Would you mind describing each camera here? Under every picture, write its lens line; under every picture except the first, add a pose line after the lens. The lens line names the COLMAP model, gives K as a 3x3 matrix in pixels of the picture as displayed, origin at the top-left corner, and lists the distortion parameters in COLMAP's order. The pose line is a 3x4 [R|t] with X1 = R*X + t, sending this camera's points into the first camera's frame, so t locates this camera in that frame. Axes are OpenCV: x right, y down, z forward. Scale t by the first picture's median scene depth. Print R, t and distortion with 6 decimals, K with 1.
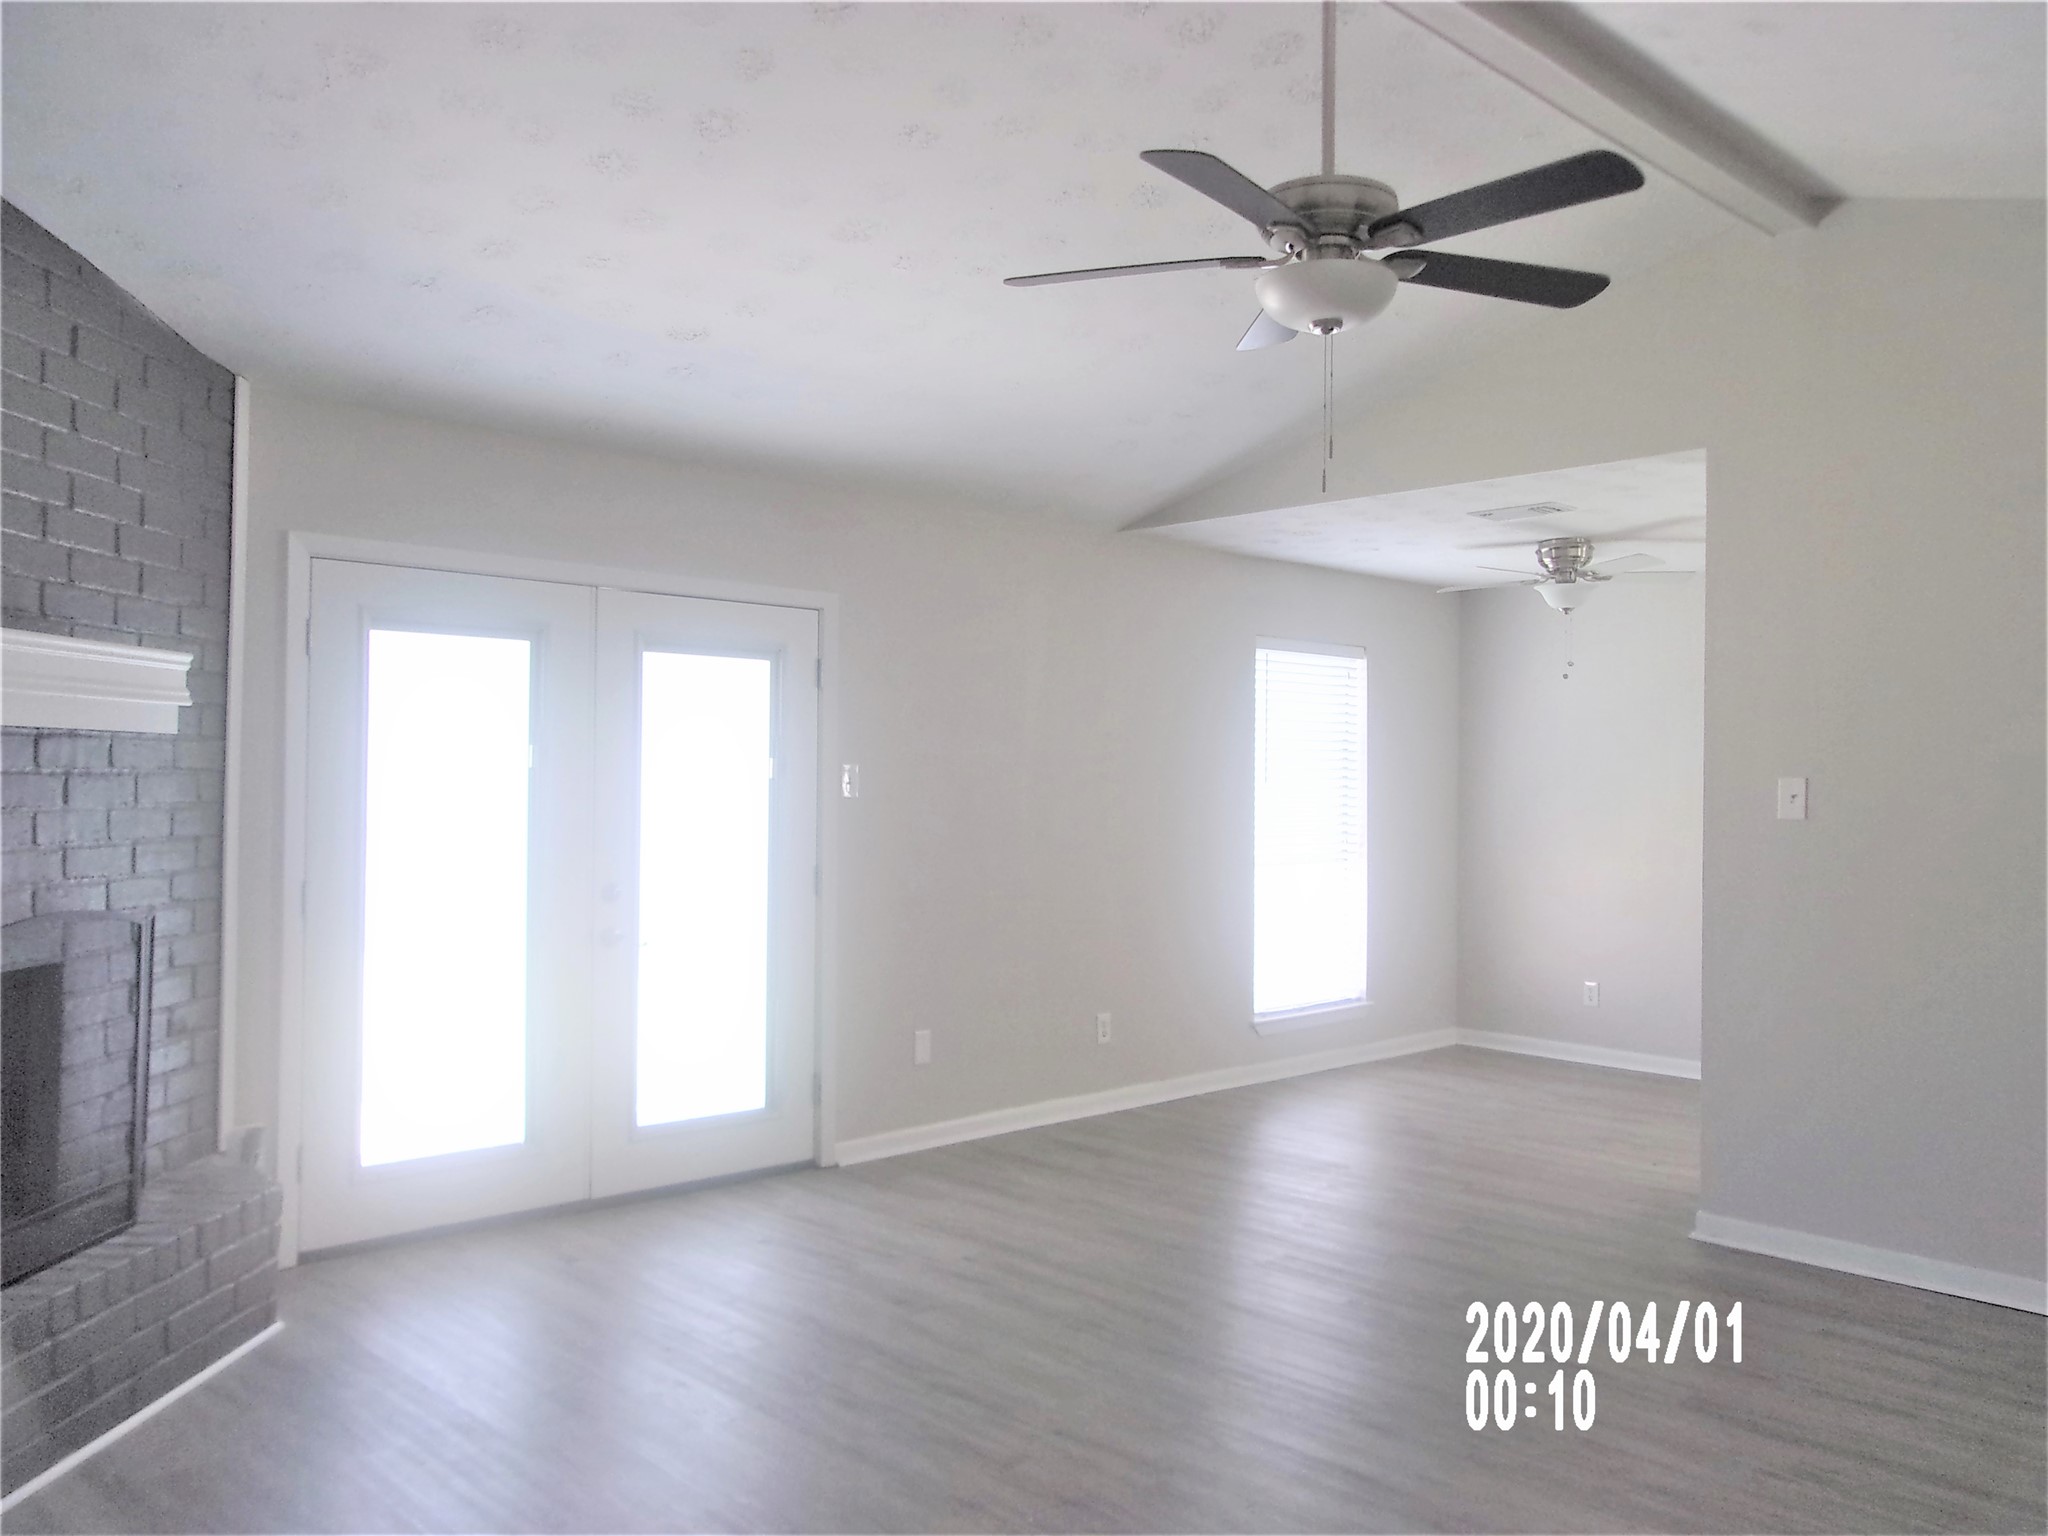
lens RADIAL K [[1723.1, 0, 1024.0], [0, 1723.1, 768.0], [0, 0, 1]] dist [-0.000843, 0.006256]
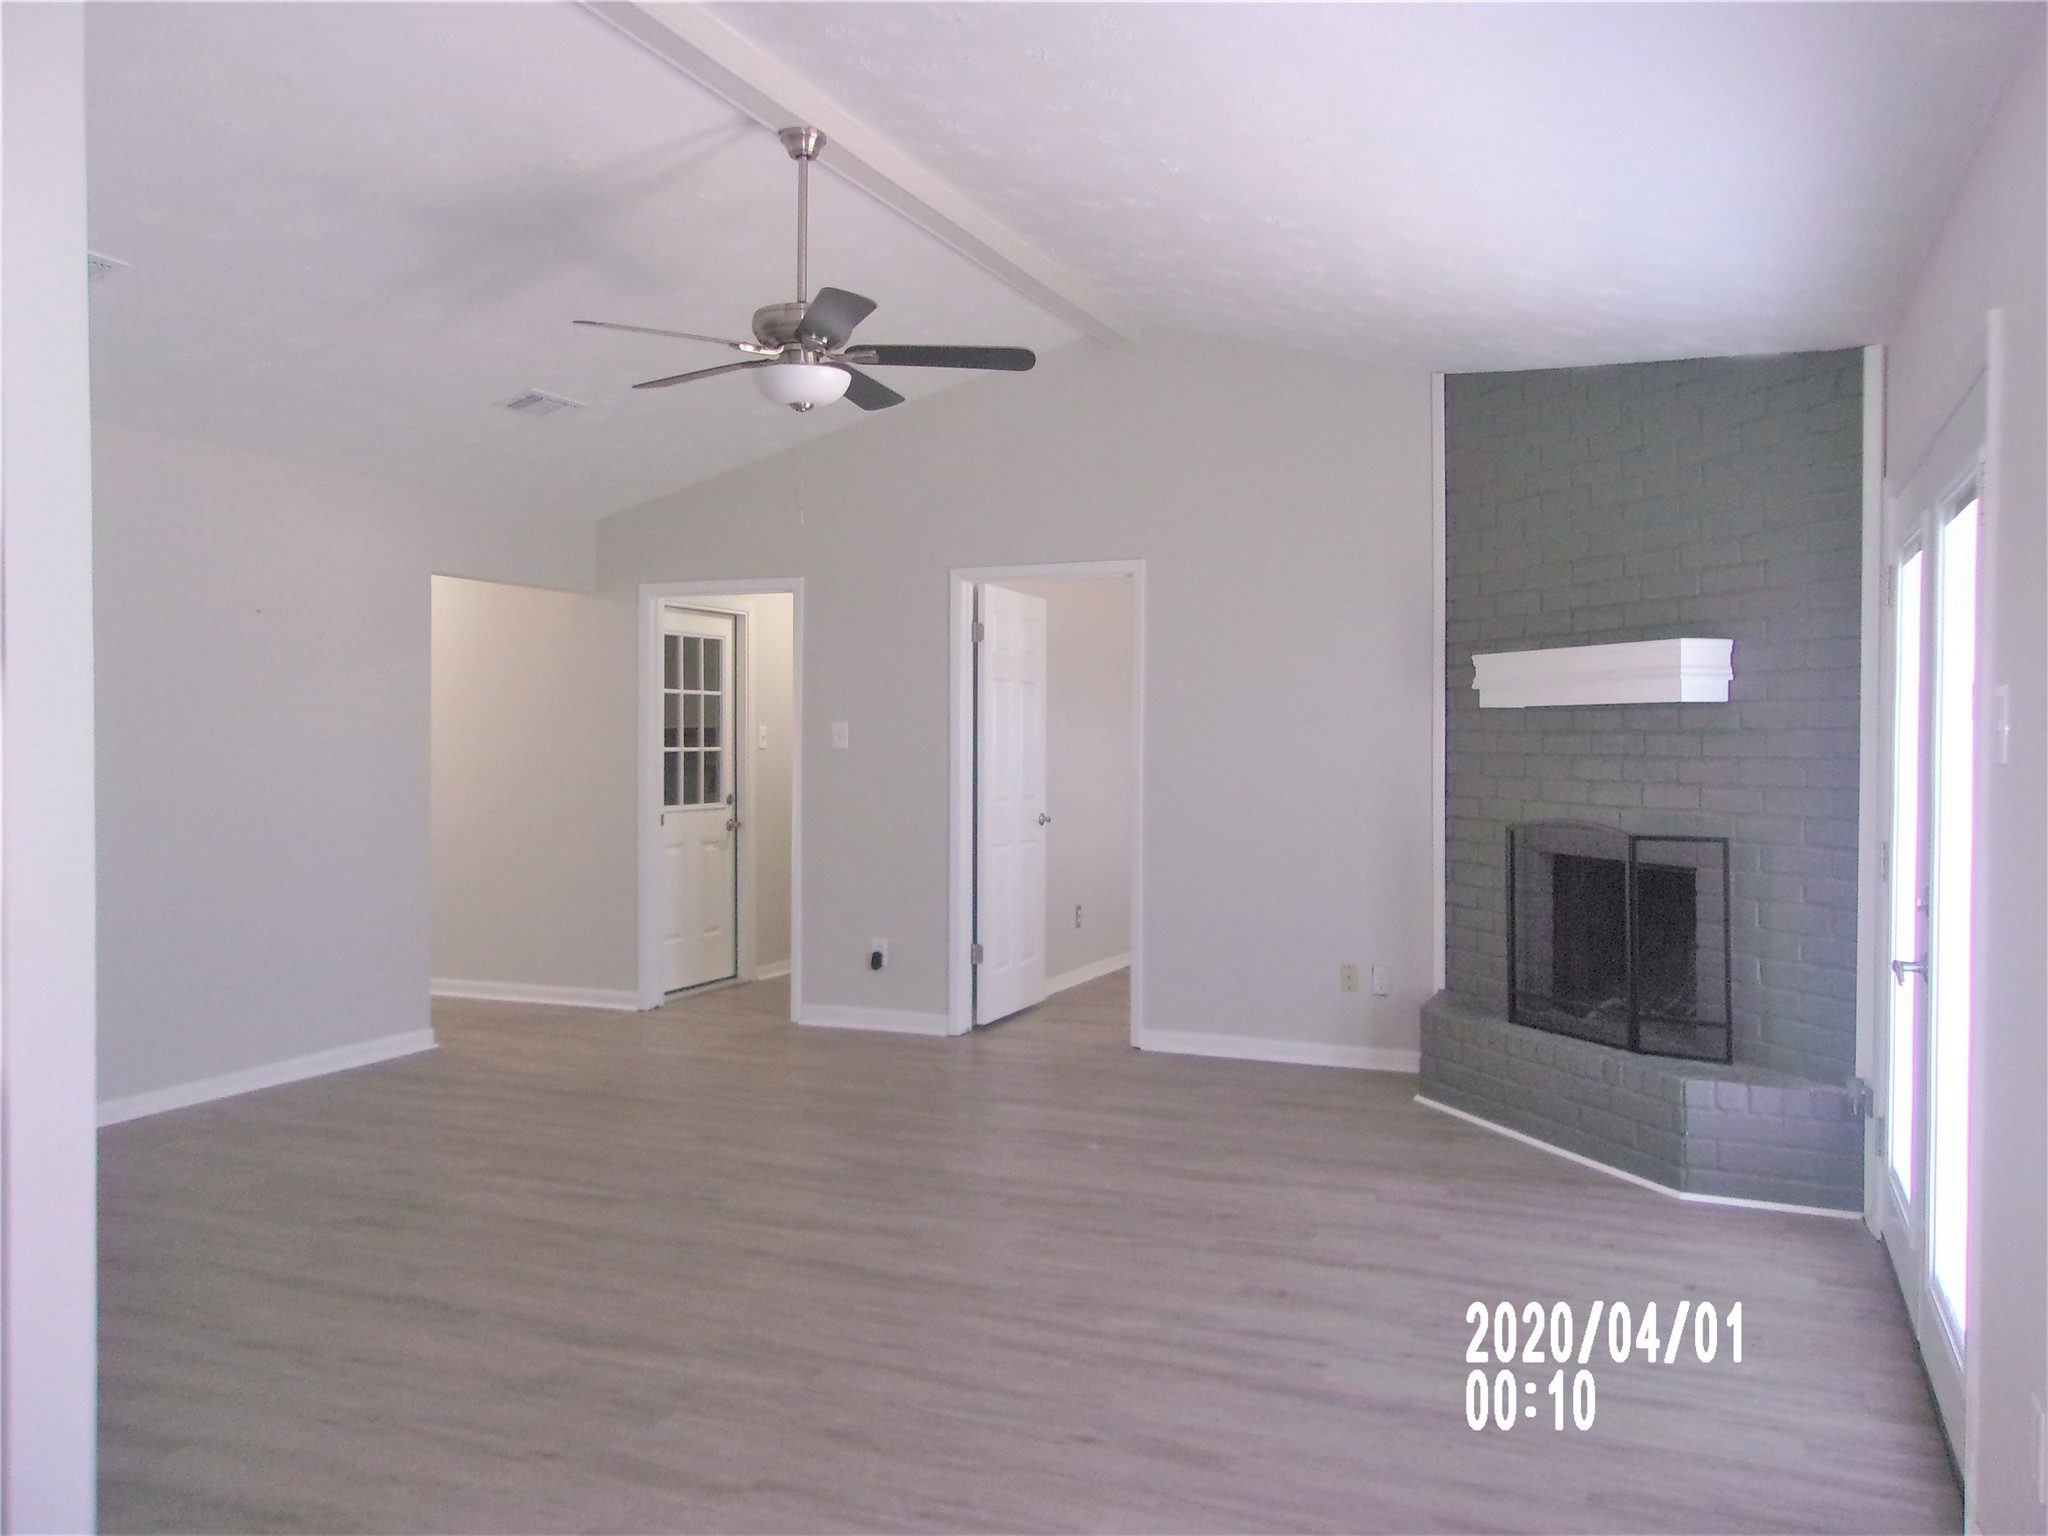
lens RADIAL K [[1723.1, 0, 1024.0], [0, 1723.1, 768.0], [0, 0, 1]] dist [-0.000843, 0.006256]
pose [[-0.929250, -0.008381, -0.369356, 0.432913], [-0.009806, 0.999950, 0.001980, 0.031609], [0.369321, 0.005462, -0.929286, 1.958400]]
